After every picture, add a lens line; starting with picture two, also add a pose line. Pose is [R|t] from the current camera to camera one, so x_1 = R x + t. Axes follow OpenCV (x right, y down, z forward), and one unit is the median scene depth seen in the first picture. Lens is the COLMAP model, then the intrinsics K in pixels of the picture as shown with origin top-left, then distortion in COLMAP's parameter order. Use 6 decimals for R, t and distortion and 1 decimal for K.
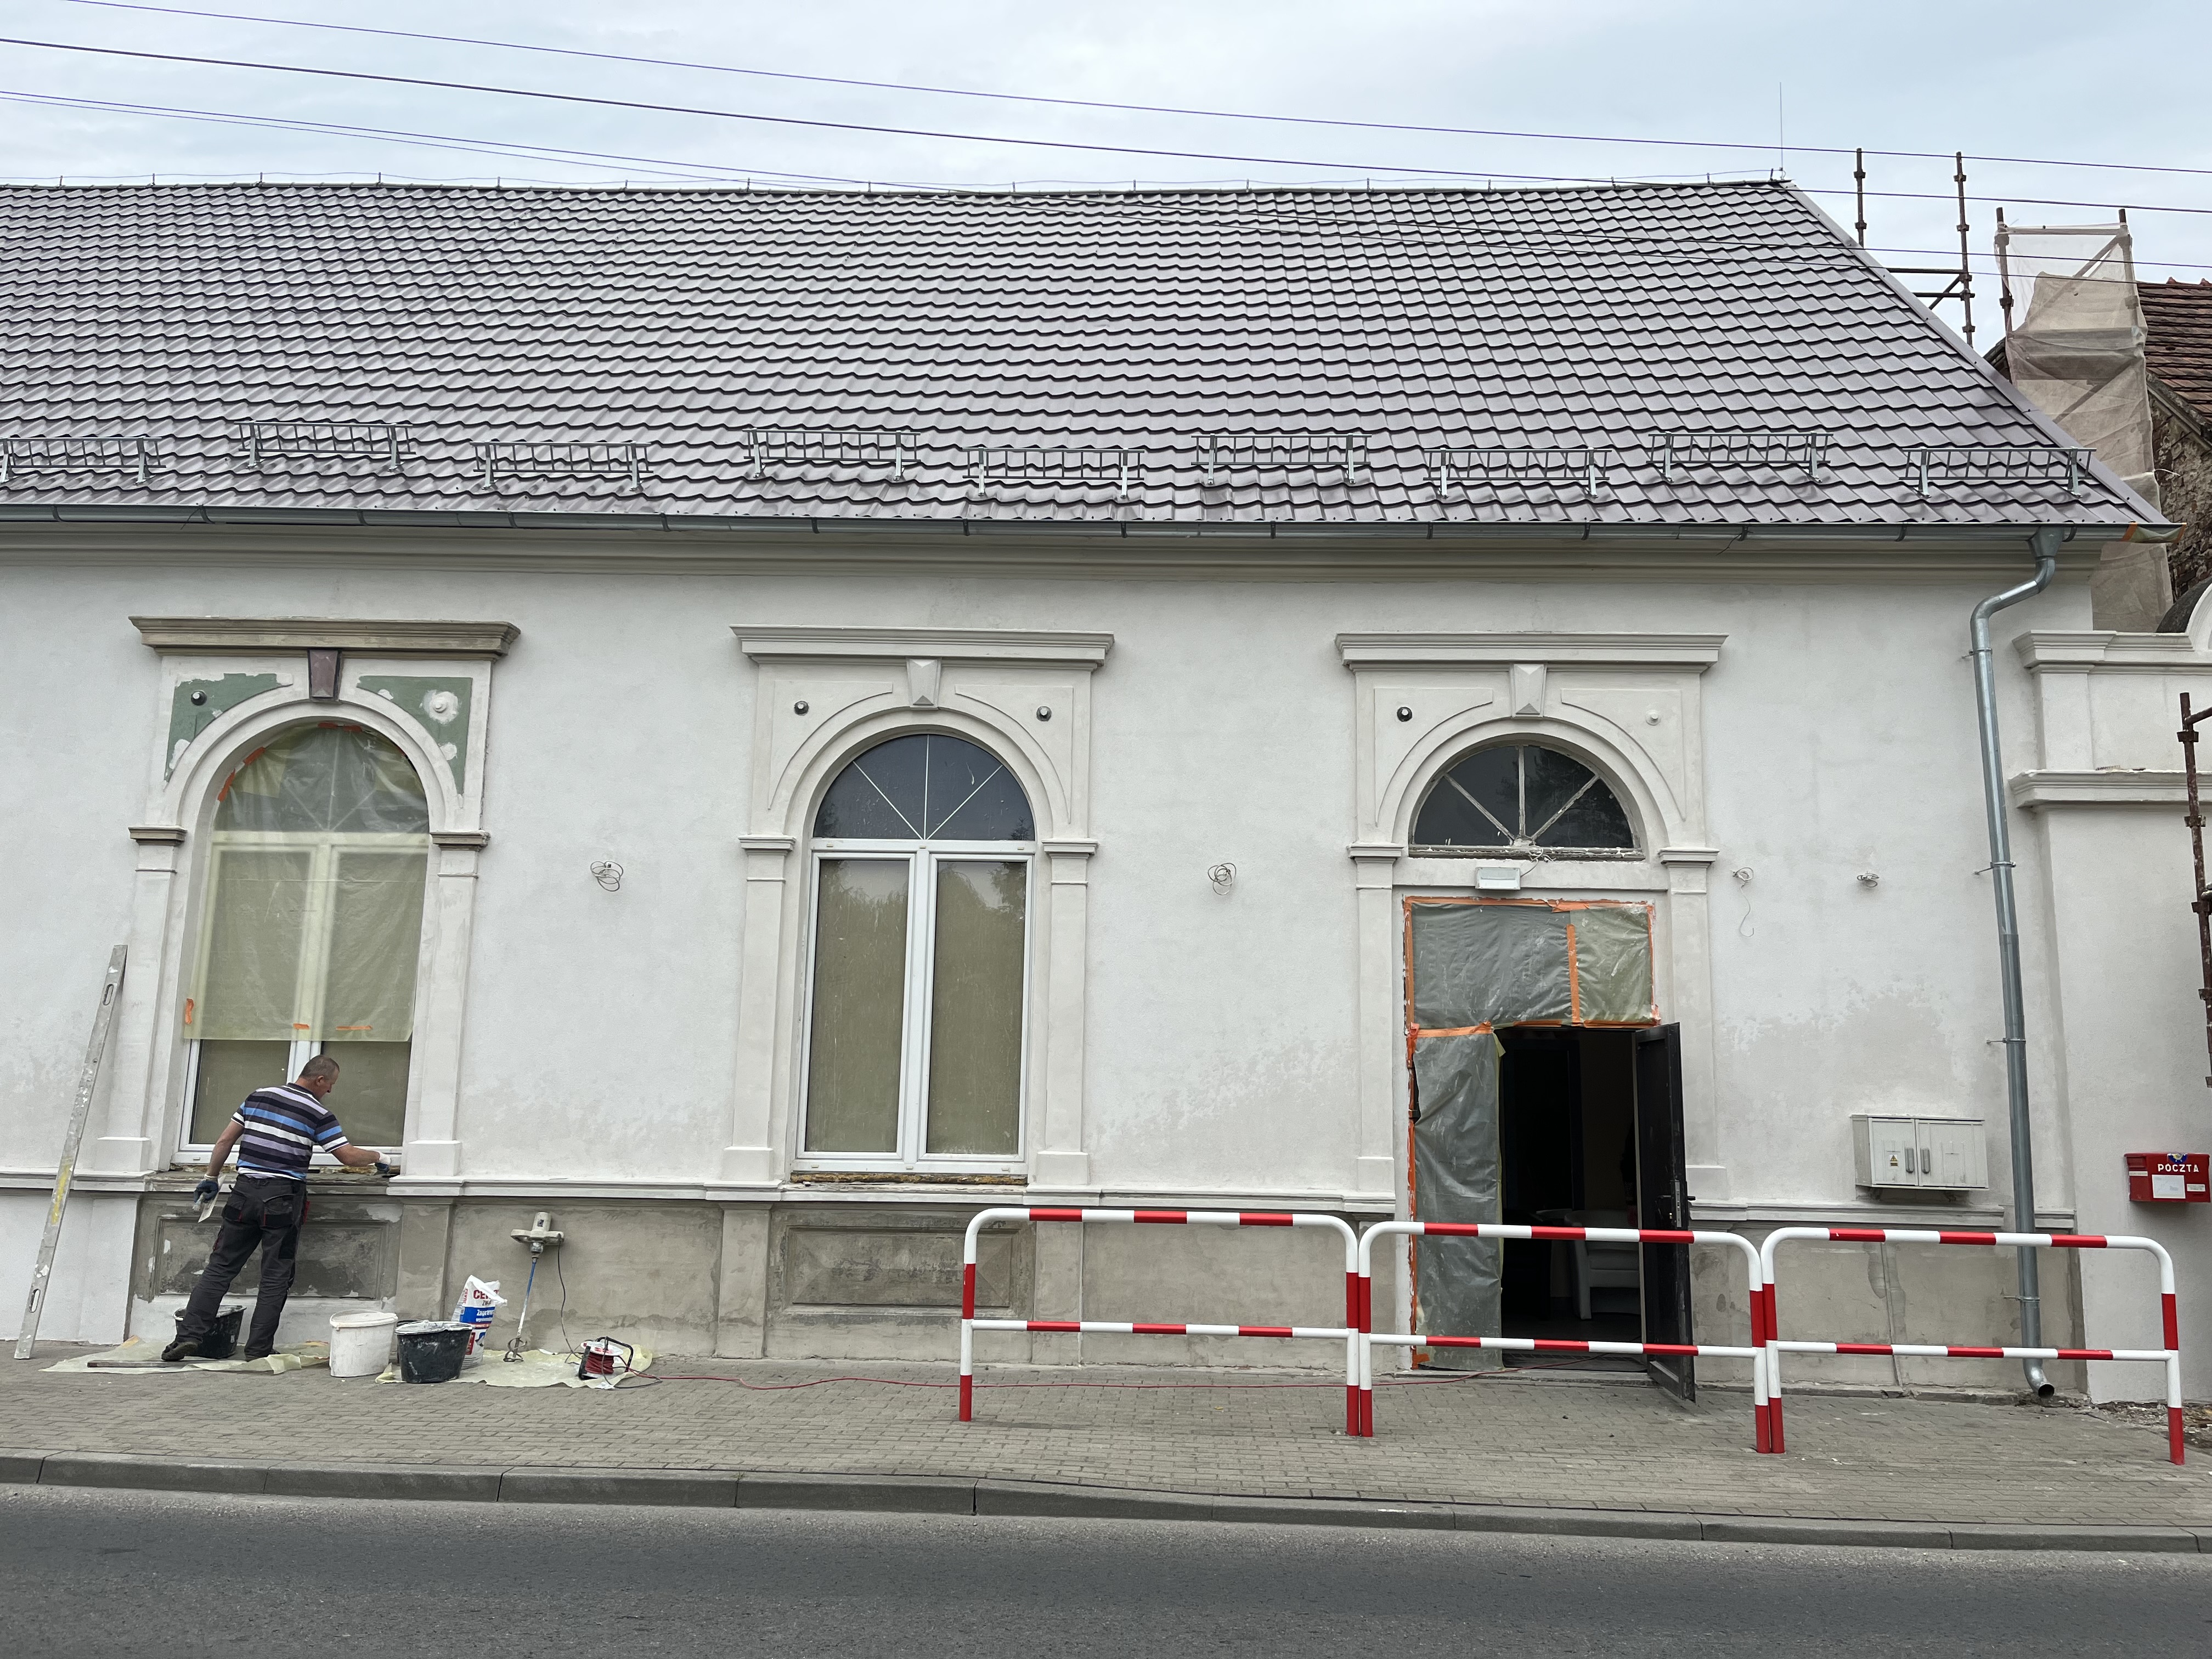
lens RADIAL K [[1652.7, 0, 1132.3], [0, 1652.7, 831.6], [0, 0, 1]] dist [0.074751, -0.074041]
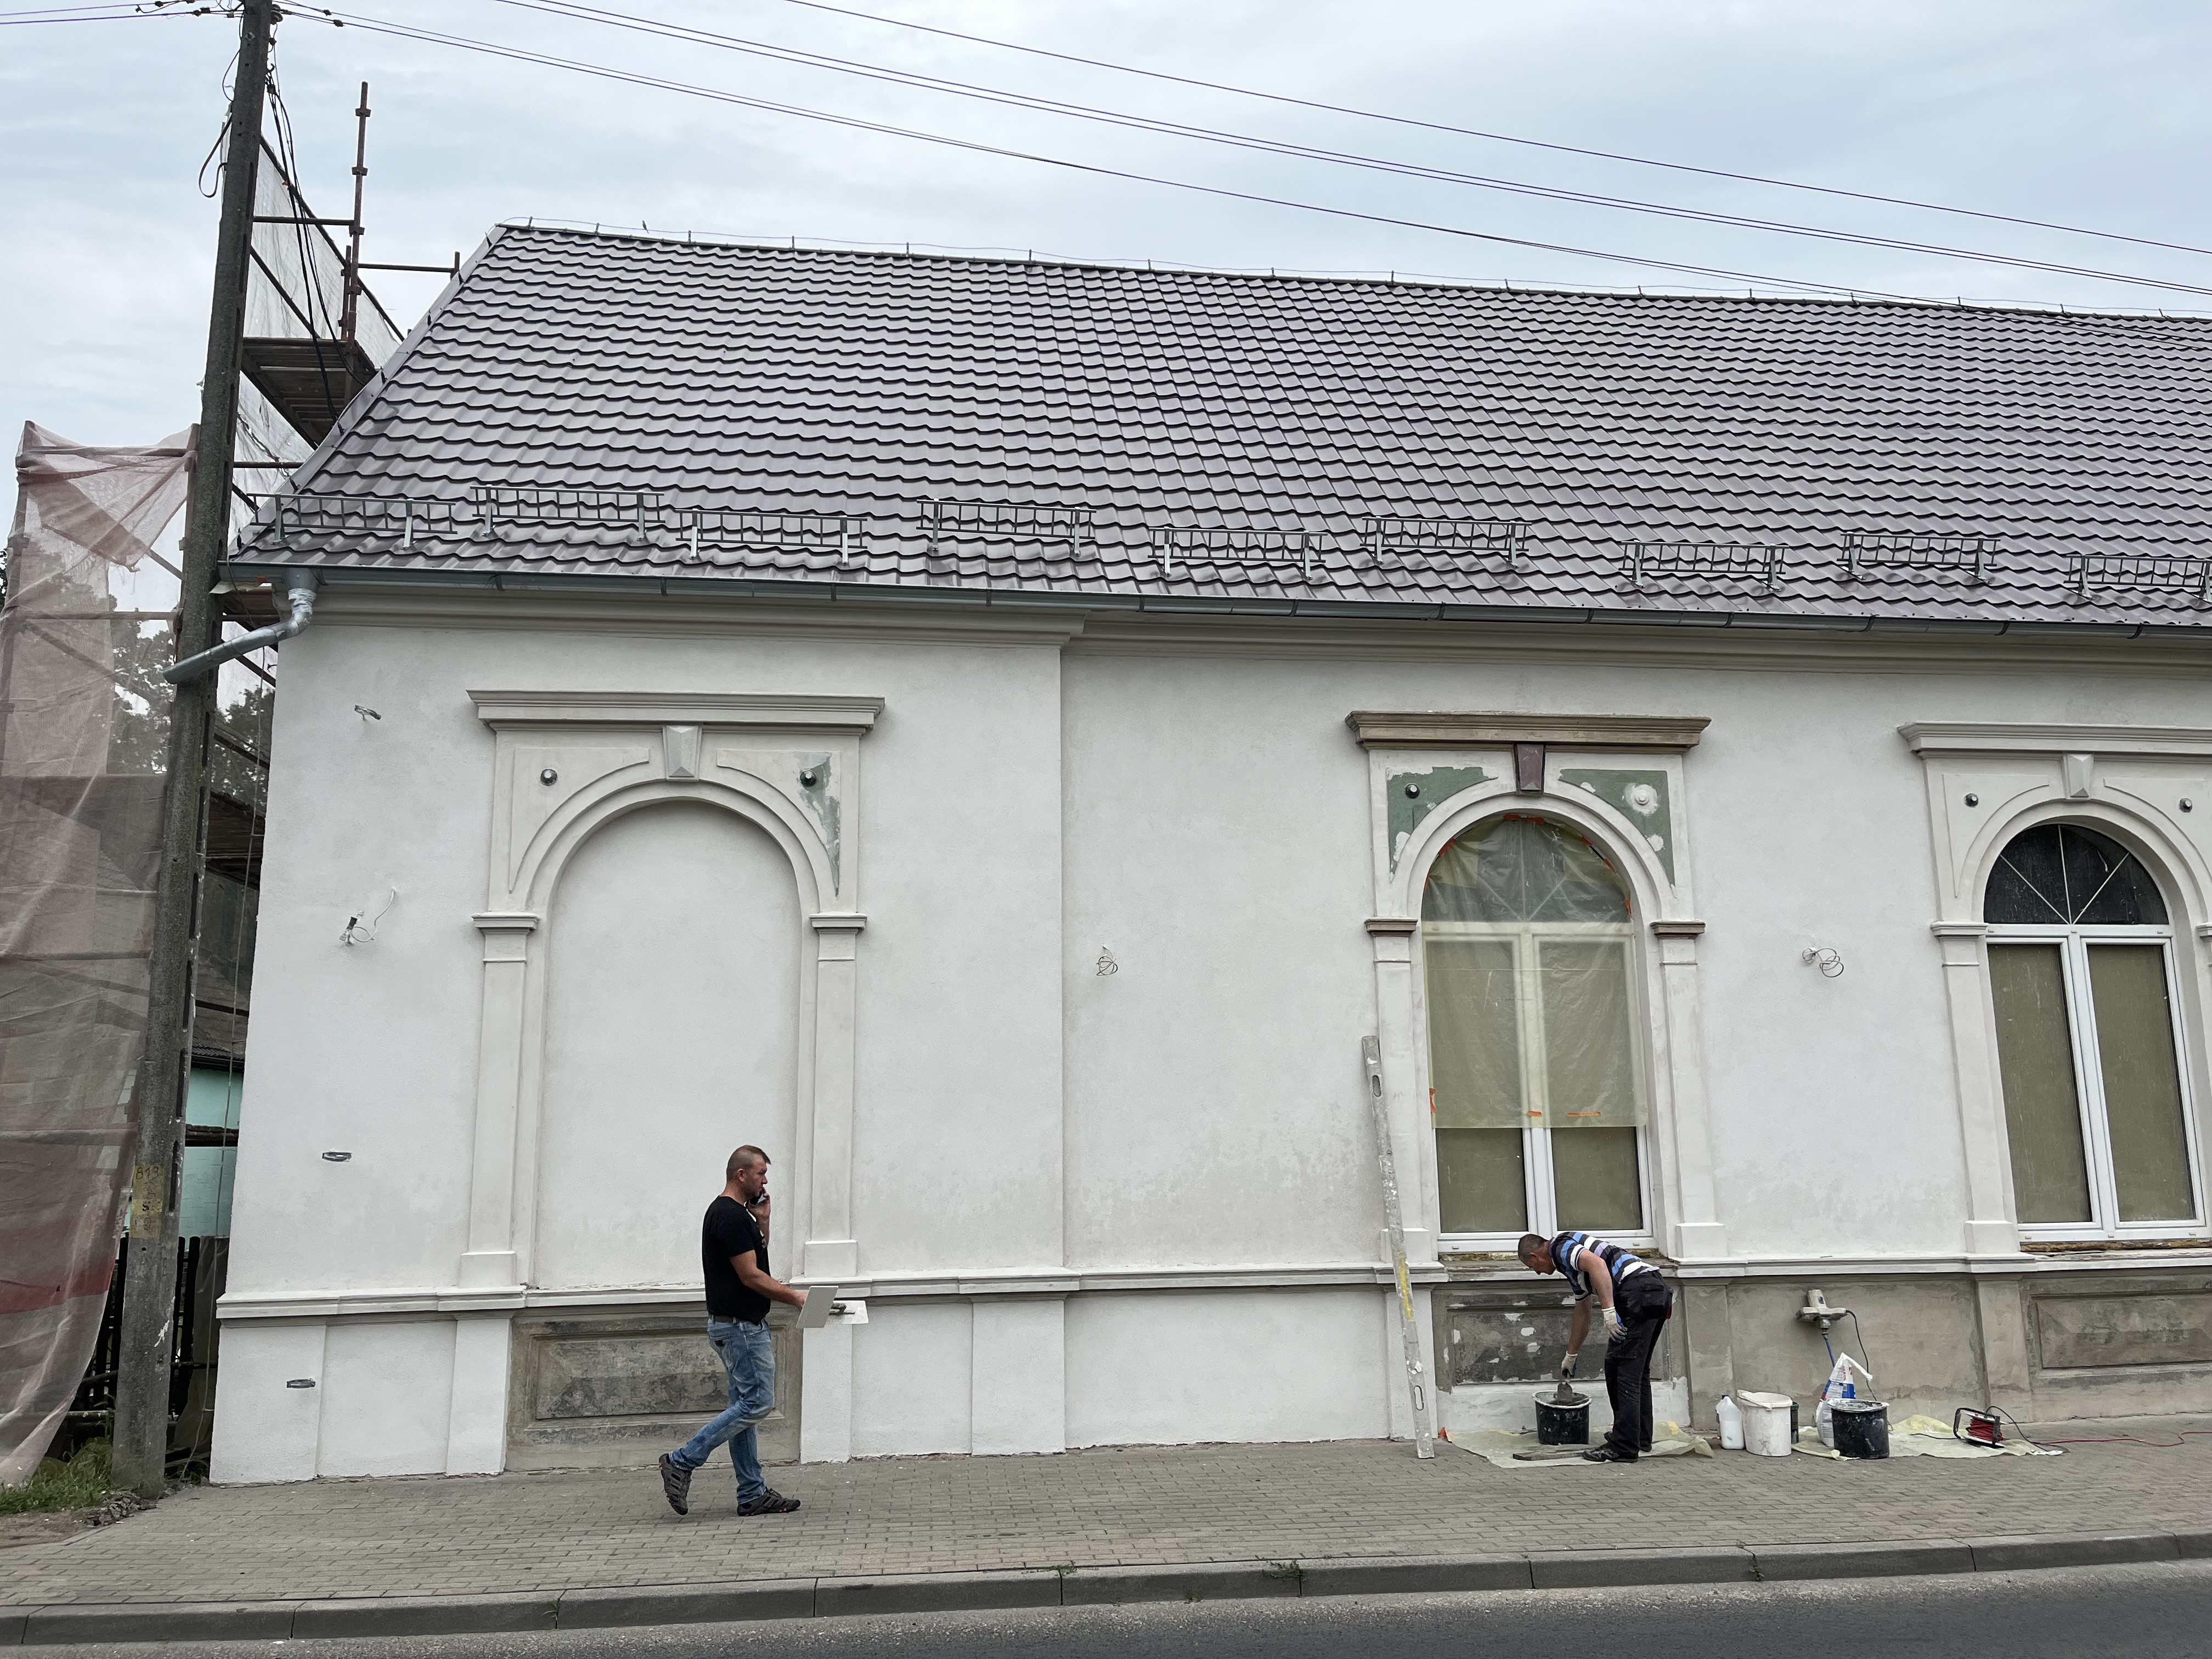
lens RADIAL K [[1669.5, 0, 1110.0], [0, 1669.5, 875.3], [0, 0, 1]] dist [0.088709, -0.099152]
pose [[0.985364, -0.004748, 0.170396, -0.941588], [0.007748, 0.999826, -0.016943, -0.013275], [-0.170286, 0.018015, 0.985230, 0.037961]]
